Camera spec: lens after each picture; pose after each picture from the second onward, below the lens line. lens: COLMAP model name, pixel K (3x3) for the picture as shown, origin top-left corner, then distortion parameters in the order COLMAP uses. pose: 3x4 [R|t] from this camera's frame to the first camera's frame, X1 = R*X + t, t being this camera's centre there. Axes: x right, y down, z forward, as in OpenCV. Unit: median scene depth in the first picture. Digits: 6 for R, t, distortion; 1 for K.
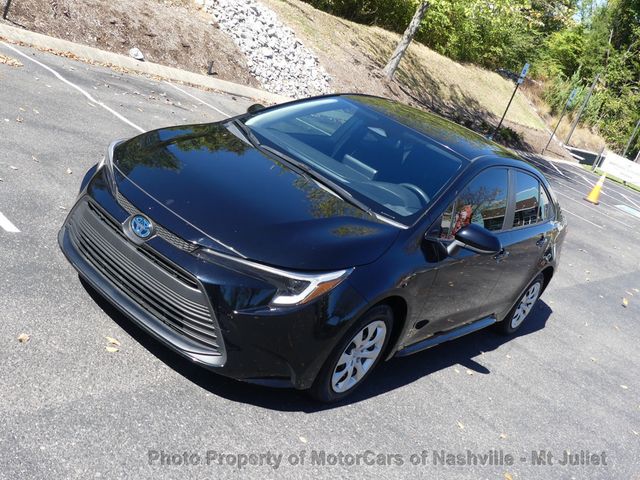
lens RADIAL K [[711.8, 0, 320.0], [0, 711.8, 240.0], [0, 0, 1]] dist [-0.008517, -0.033408]
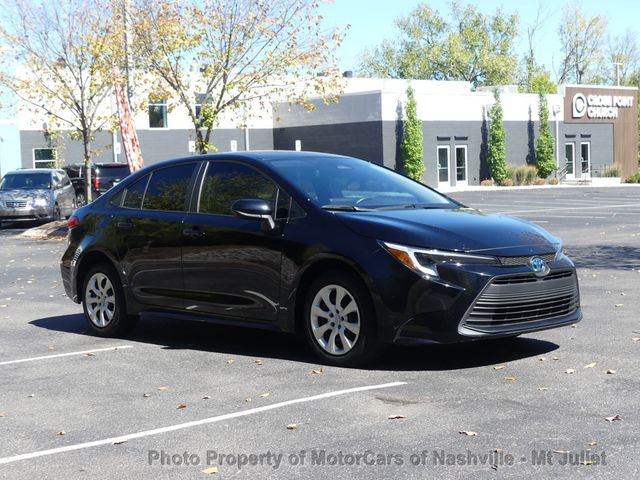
lens RADIAL K [[1047.9, 0, 320.0], [0, 1047.9, 240.0], [0, 0, 1]] dist [0.011652, 0.085482]
pose [[0.140785, -0.419093, 0.896962, -0.441114], [0.383350, 0.858388, 0.340901, -0.190081], [-0.912810, 0.295856, 0.281507, 0.172686]]
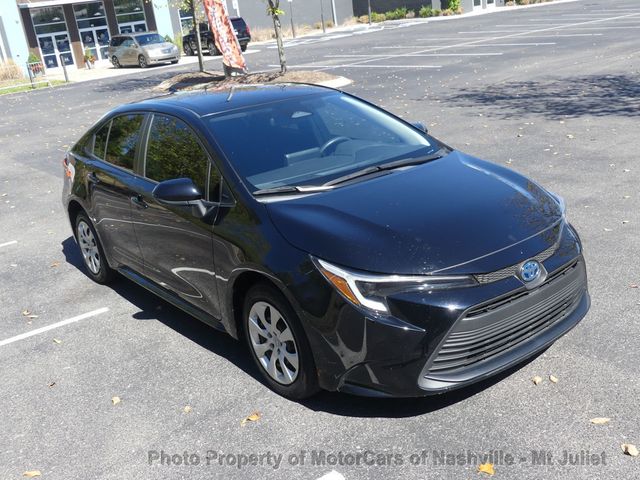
lens RADIAL K [[680.1, 0, 320.0], [0, 680.1, 240.0], [0, 0, 1]] dist [0.008740, -0.029684]
pose [[0.201875, -0.655453, 0.727755, -0.208833], [0.488619, 0.711379, 0.505164, -0.144219], [-0.848822, 0.253615, 0.463876, 0.171110]]
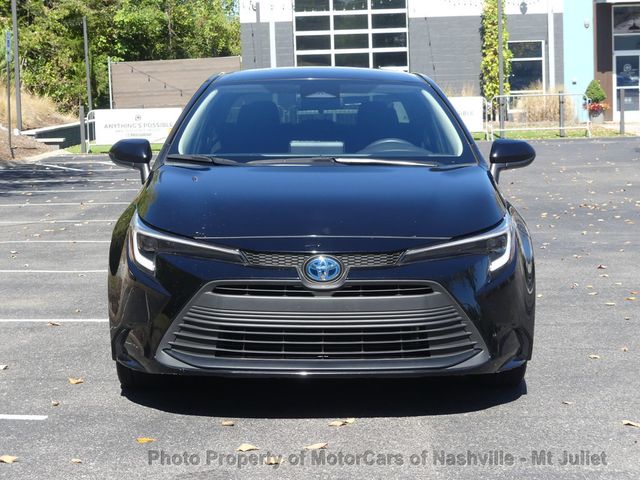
lens RADIAL K [[1420.4, 0, 320.0], [0, 1420.4, 240.0], [0, 0, 1]] dist [-0.028440, 0.527568]
pose [[0.732644, -0.431153, 0.526630, -0.234876], [0.474209, 0.878404, 0.059434, -0.031365], [-0.488219, 0.206189, 0.848014, -0.081996]]
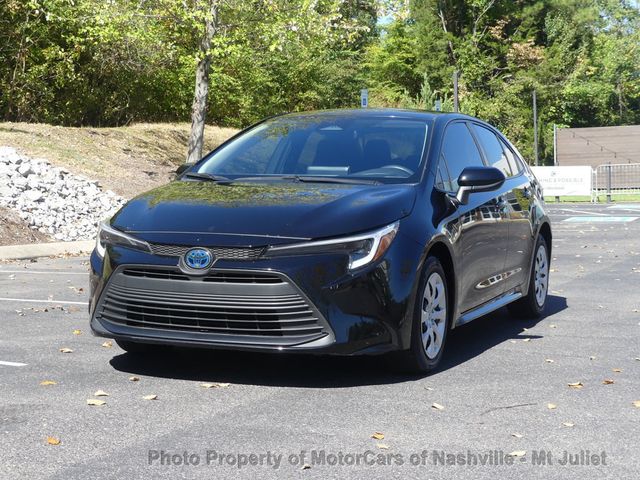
lens RADIAL K [[1196.5, 0, 320.0], [0, 1196.5, 240.0], [0, 0, 1]] dist [-0.025533, 0.032543]
pose [[0.896351, -0.383778, 0.221968, -0.099153], [0.419839, 0.895640, -0.146850, 0.059713], [-0.142446, 0.224820, 0.963932, -0.141906]]
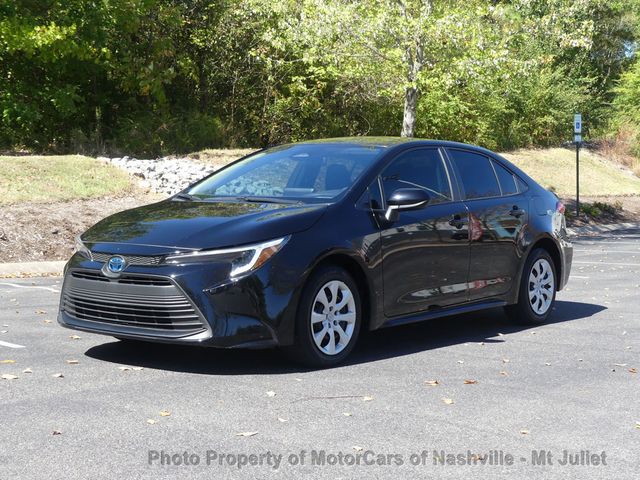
lens RADIAL K [[1069.1, 0, 320.0], [0, 1069.1, 240.0], [0, 0, 1]] dist [-0.026509, 0.070033]
pose [[0.928271, -0.370852, -0.027950, 0.031023], [0.351198, 0.898836, -0.262210, 0.118693], [0.122364, 0.233586, 0.964606, -0.161833]]
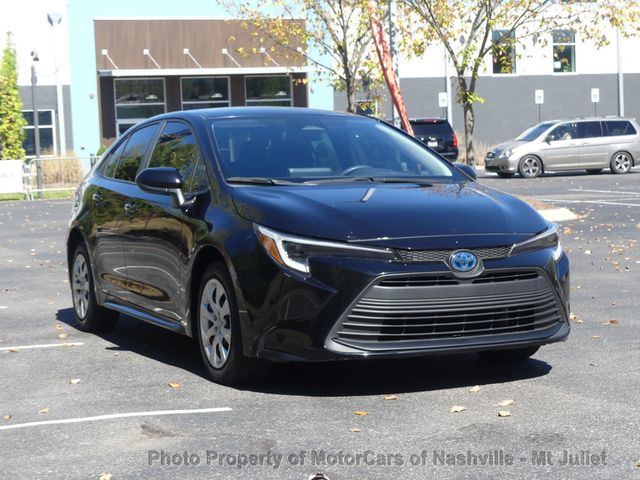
lens RADIAL K [[1309.7, 0, 320.0], [0, 1309.7, 240.0], [0, 0, 1]] dist [-0.060356, 0.340963]
pose [[0.438946, -0.429632, 0.789141, -0.375065], [0.458177, 0.862532, 0.214736, -0.111976], [-0.772917, 0.267309, 0.575453, 0.023160]]
